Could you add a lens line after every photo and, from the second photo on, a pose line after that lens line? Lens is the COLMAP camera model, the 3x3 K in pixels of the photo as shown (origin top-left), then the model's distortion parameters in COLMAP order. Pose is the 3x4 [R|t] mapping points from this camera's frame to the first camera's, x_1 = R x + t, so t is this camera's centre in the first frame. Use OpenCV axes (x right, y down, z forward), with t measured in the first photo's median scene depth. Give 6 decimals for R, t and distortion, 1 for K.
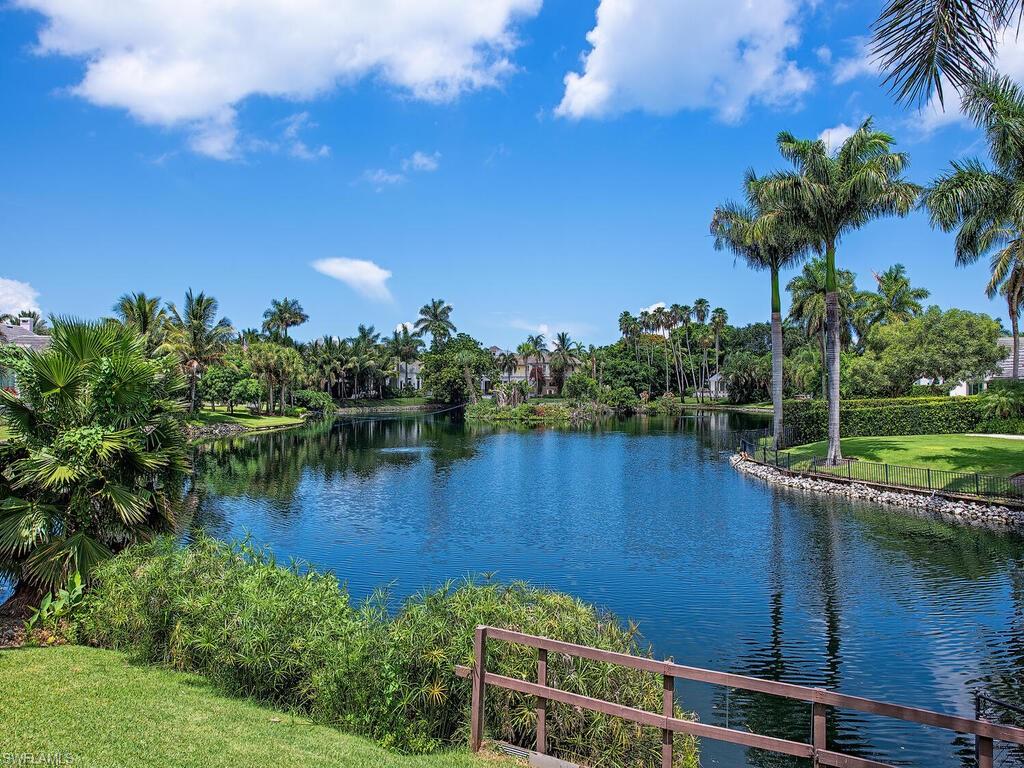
lens RADIAL K [[679.0, 0, 512.0], [0, 679.0, 384.0], [0, 0, 1]] dist [0.004016, 0.000847]
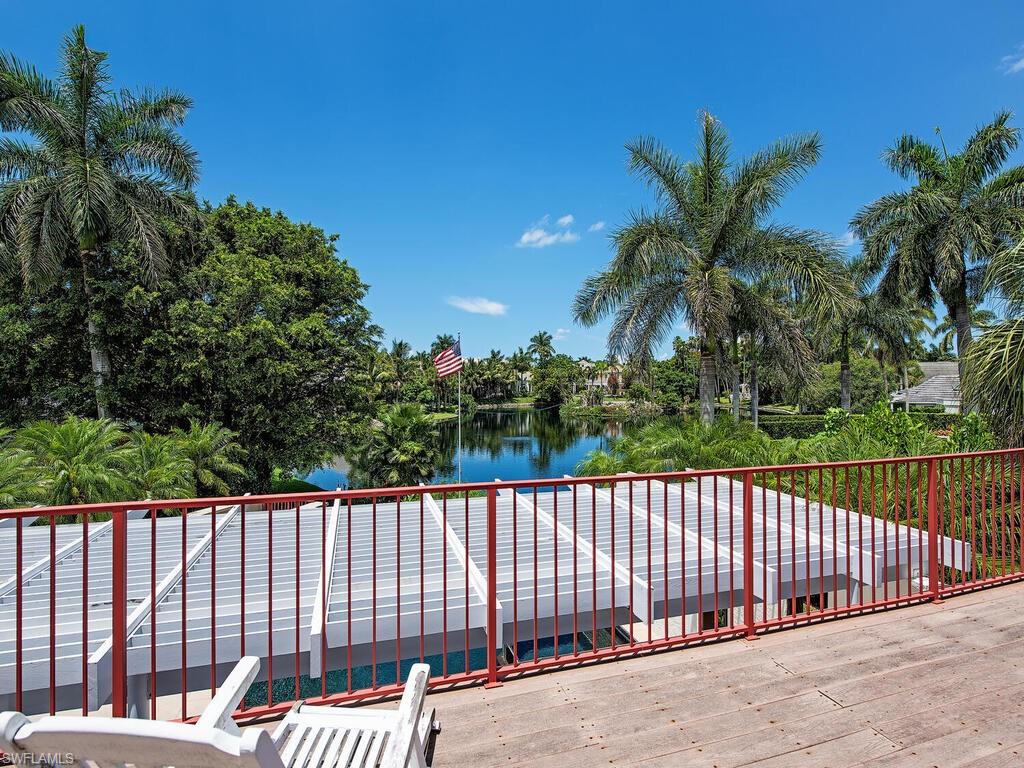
lens RADIAL K [[508.4, 0, 512.0], [0, 508.4, 384.0], [0, 0, 1]] dist [-0.006338, -0.000623]
pose [[0.984555, 0.004724, -0.175015, 0.018973], [-0.003200, 0.999954, 0.008988, -0.020038], [0.175049, -0.008289, 0.984525, -0.104298]]
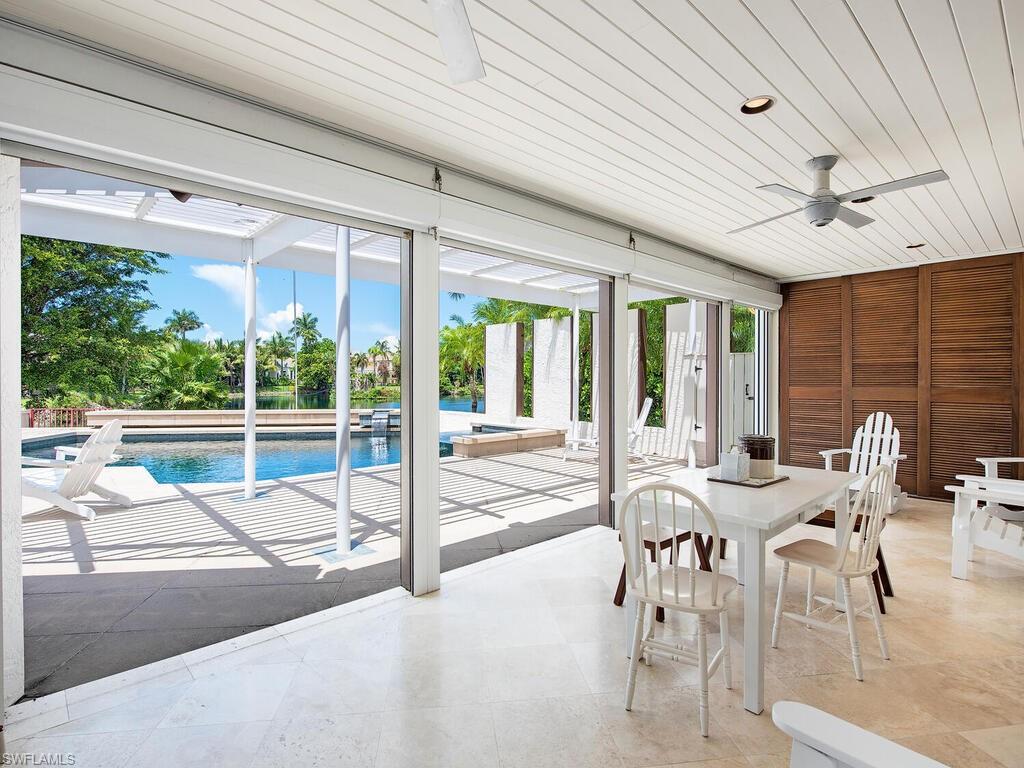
lens RADIAL K [[522.3, 0, 512.0], [0, 522.3, 384.0], [0, 0, 1]] dist [-0.006817, -0.001490]
pose [[0.962046, -0.002928, 0.272870, -0.000569], [-0.000360, 0.999928, 0.012000, 0.004554], [-0.272886, -0.011643, 0.961976, -0.117909]]
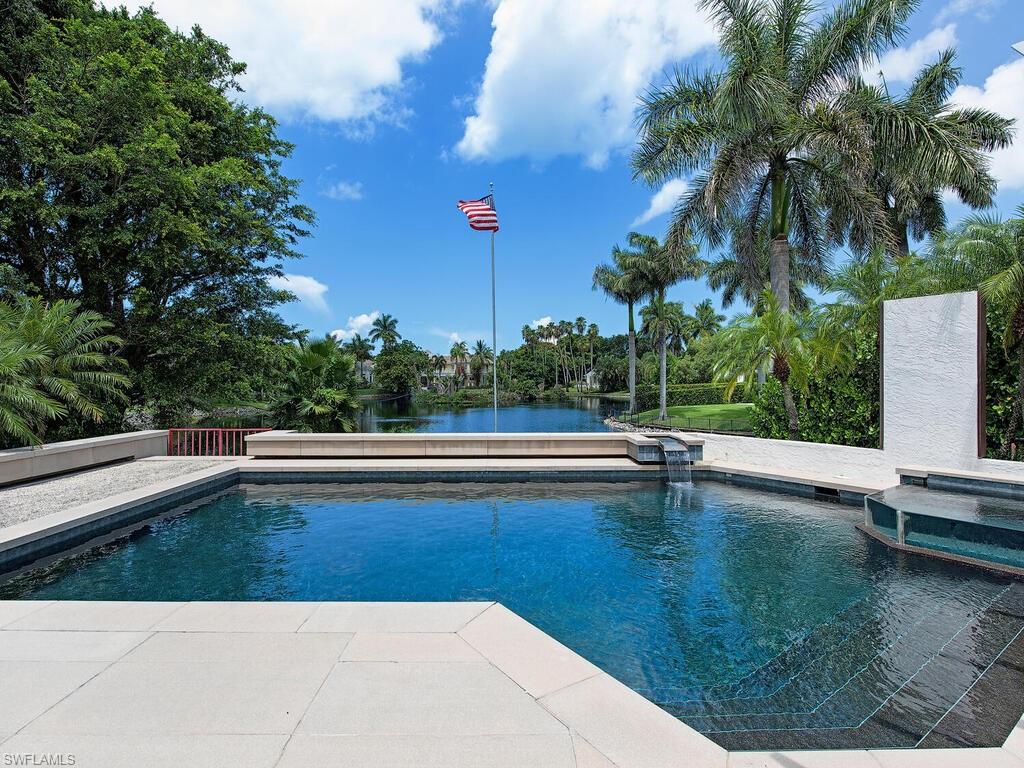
lens RADIAL K [[539.8, 0, 512.0], [0, 539.8, 384.0], [0, 0, 1]] dist [-0.001058, -0.001115]
pose [[0.988566, -0.002554, 0.150765, -0.028552], [0.001437, 0.999971, 0.007520, 0.003538], [-0.150780, -0.007217, 0.988541, -0.075597]]
